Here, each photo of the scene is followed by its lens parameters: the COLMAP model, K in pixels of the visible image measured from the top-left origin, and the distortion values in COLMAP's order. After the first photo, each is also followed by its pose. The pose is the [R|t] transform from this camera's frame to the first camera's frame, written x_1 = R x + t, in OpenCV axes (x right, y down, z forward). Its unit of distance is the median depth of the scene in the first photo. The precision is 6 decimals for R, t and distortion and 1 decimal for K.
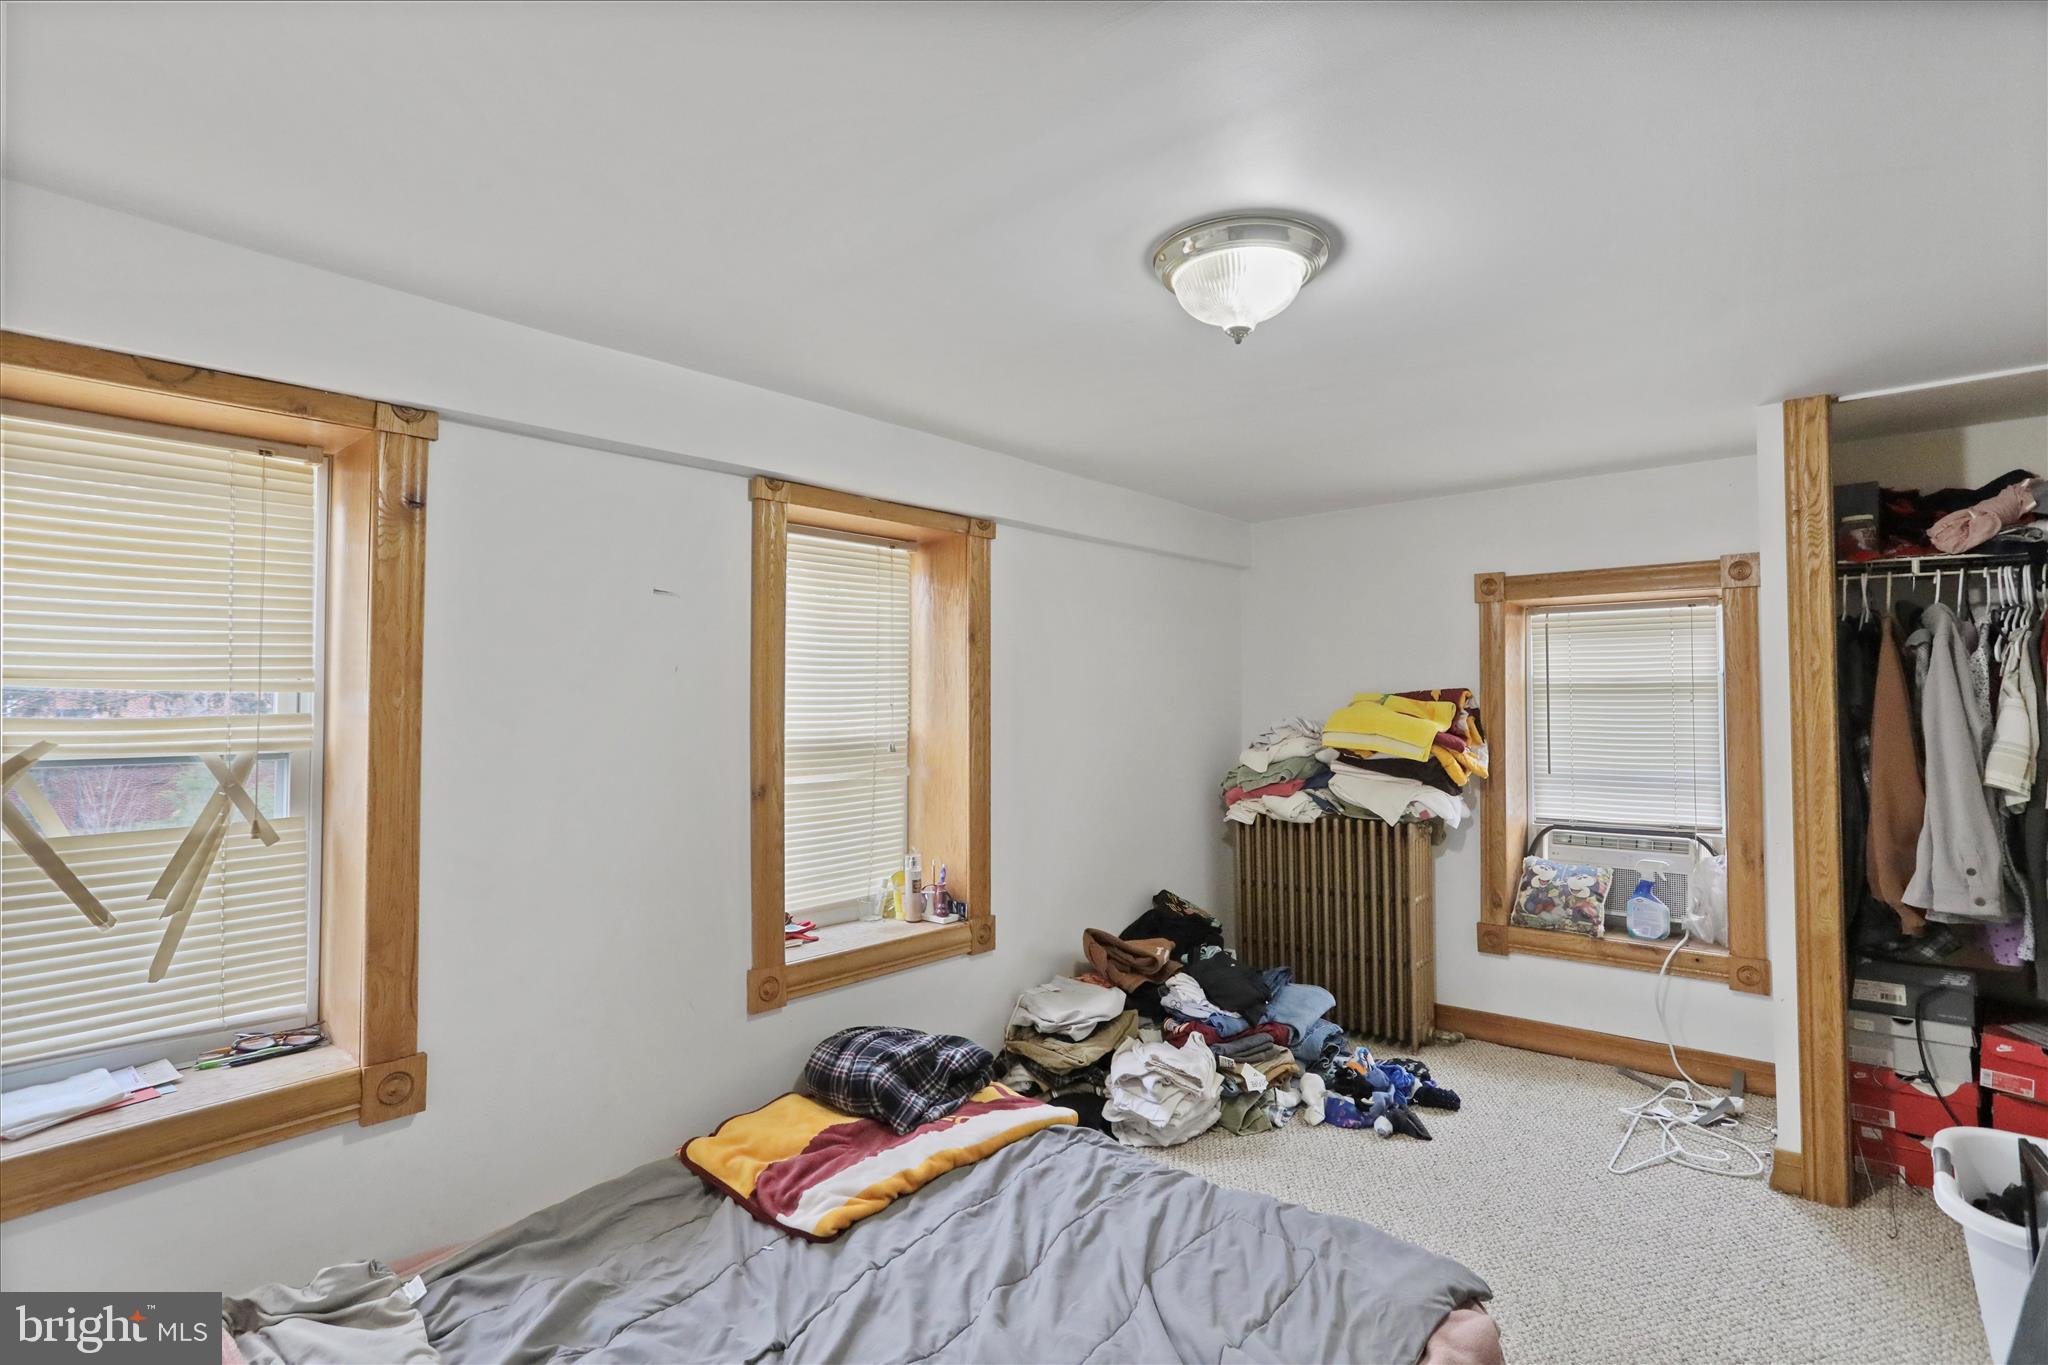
lens RADIAL K [[988.2, 0, 1021.7], [0, 988.2, 680.4], [0, 0, 1]] dist [-0.034383, 0.014014]
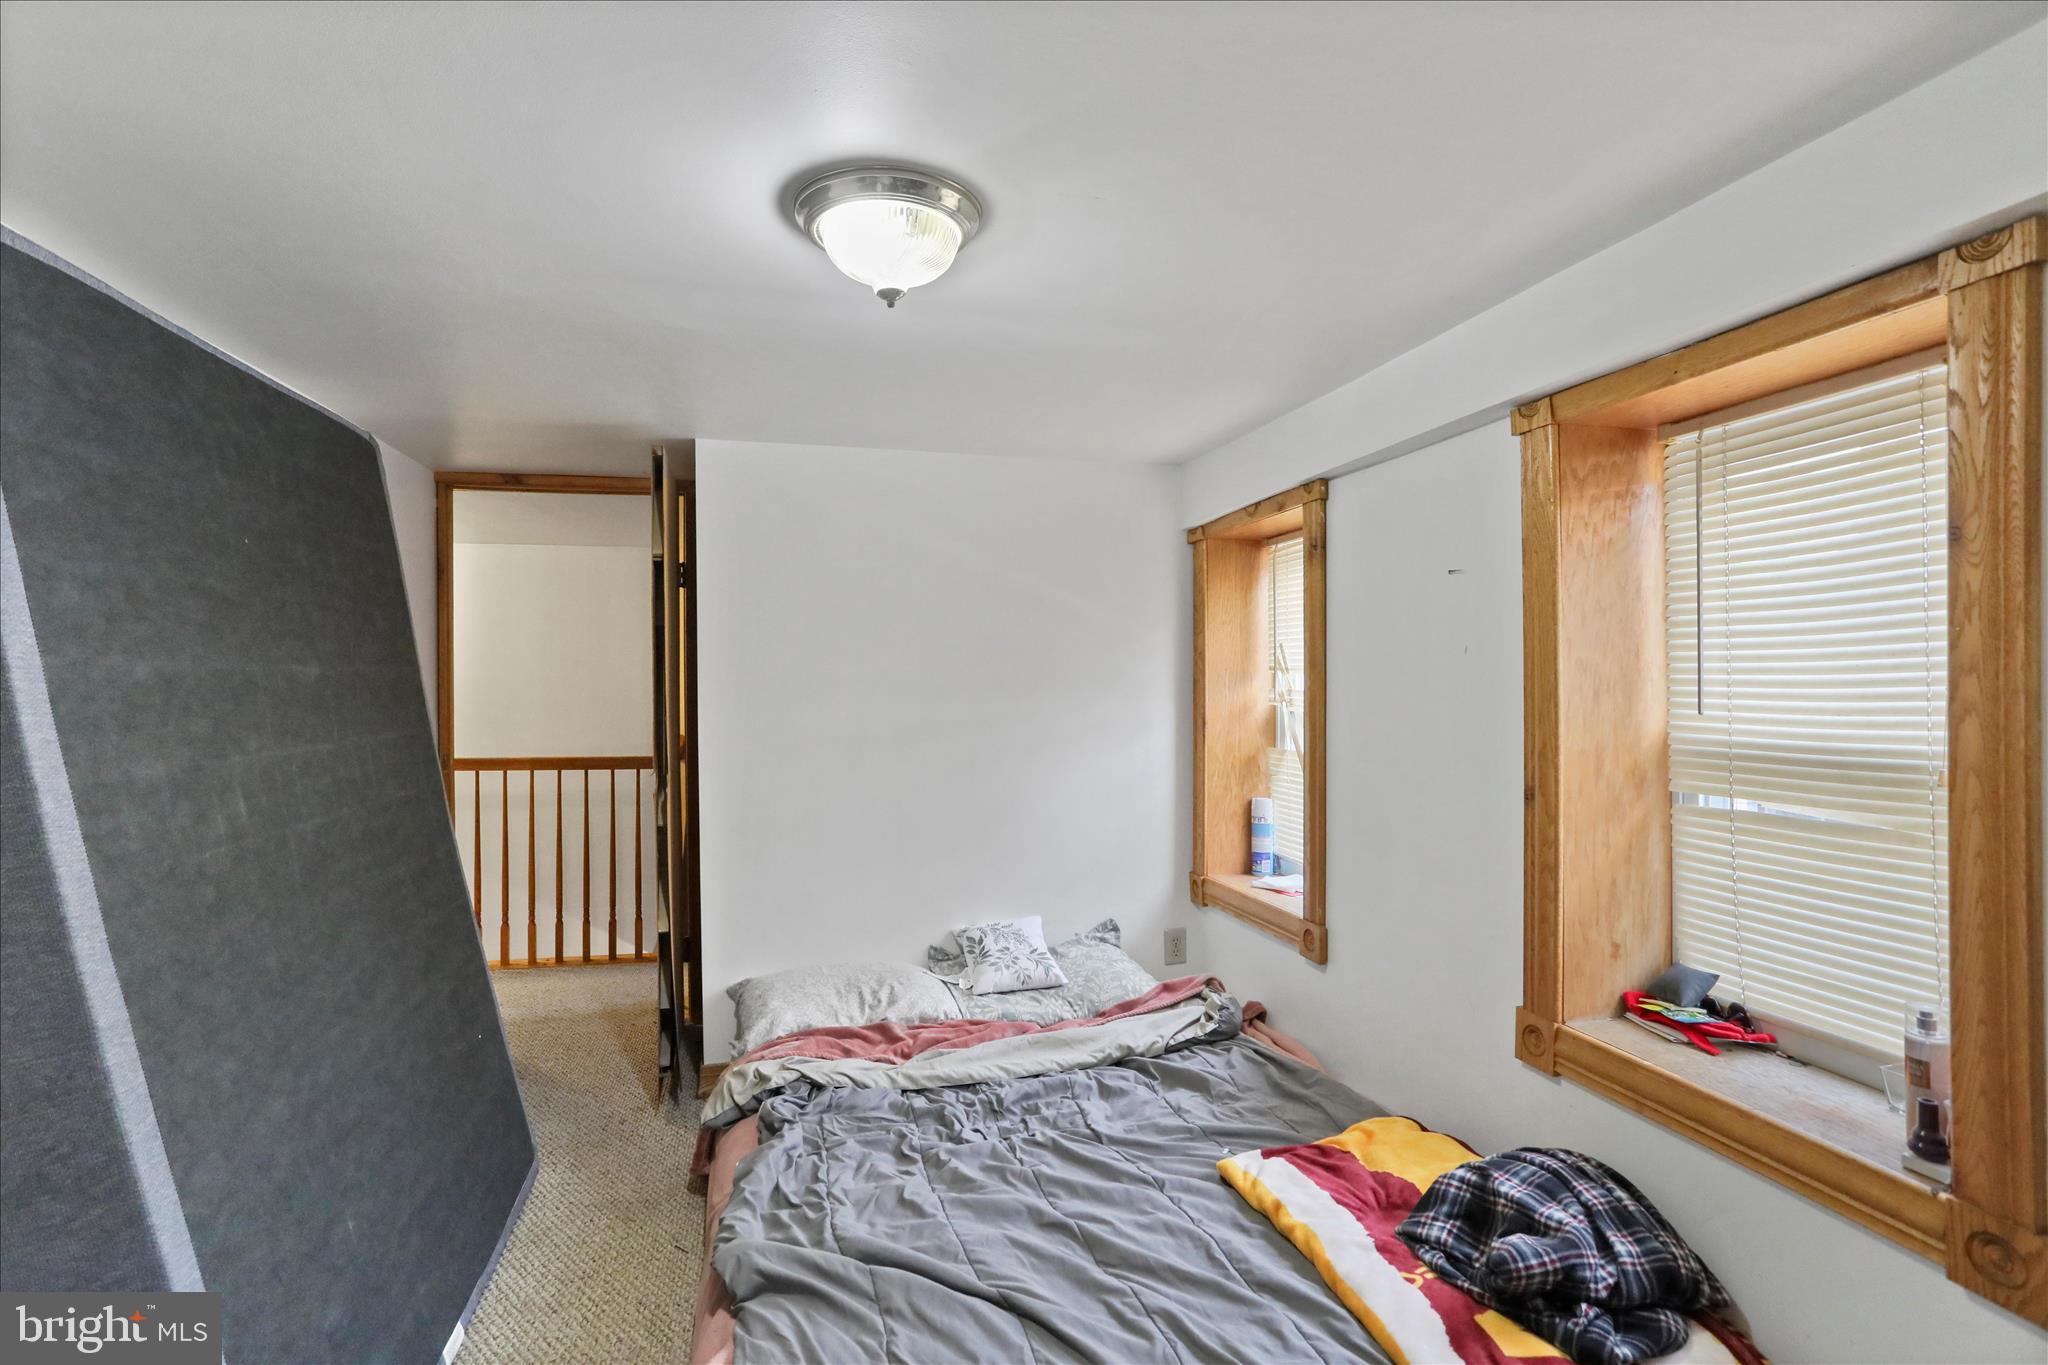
lens RADIAL K [[988.2, 0, 1021.8], [0, 988.2, 682.5], [0, 0, 1]] dist [-0.034383, 0.014014]
pose [[-0.569030, 0.002160, -0.822314, 0.757219], [0.023250, 0.999639, -0.013464, 0.026828], [0.821988, -0.026780, -0.568875, 1.329074]]
